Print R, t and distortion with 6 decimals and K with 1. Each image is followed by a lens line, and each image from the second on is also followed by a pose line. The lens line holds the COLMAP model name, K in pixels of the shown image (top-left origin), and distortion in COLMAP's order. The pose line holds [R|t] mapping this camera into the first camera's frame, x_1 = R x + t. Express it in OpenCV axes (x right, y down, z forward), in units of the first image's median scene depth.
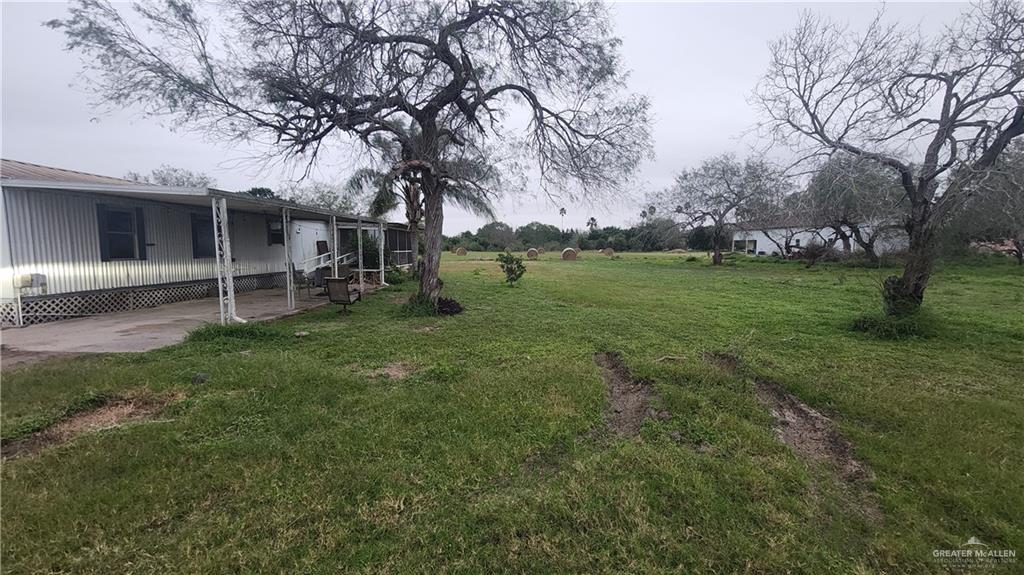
lens RADIAL K [[416.6, 0, 512.0], [0, 416.6, 287.5], [0, 0, 1]] dist [0.000017, -0.000185]
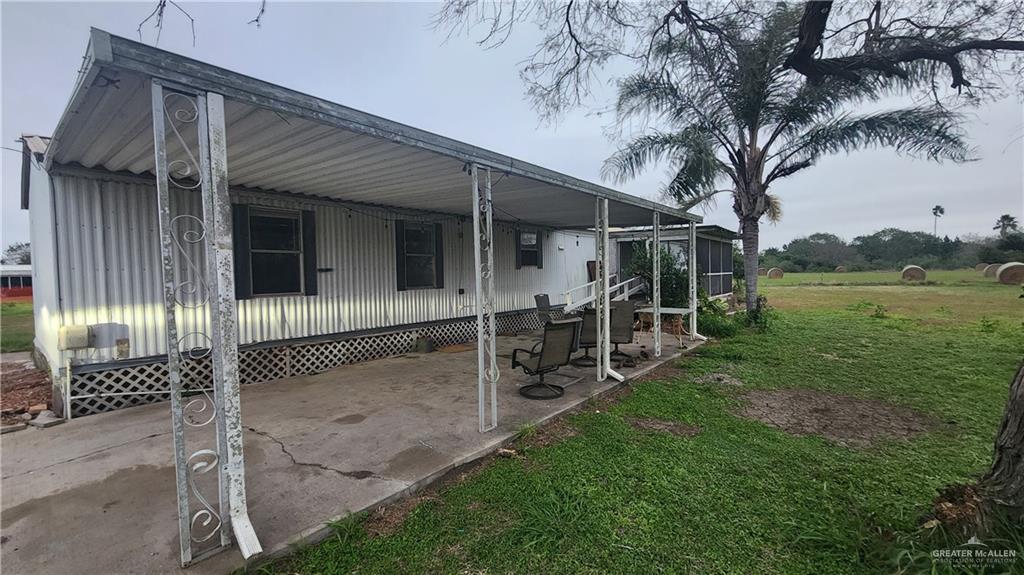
lens RADIAL K [[416.6, 0, 512.0], [0, 416.6, 287.5], [0, 0, 1]] dist [0.000017, -0.000185]
pose [[0.796902, -0.000013, -0.604108, -0.262954], [-0.034293, 0.998387, -0.045258, -0.056961], [0.603134, 0.056783, 0.795616, 0.657873]]
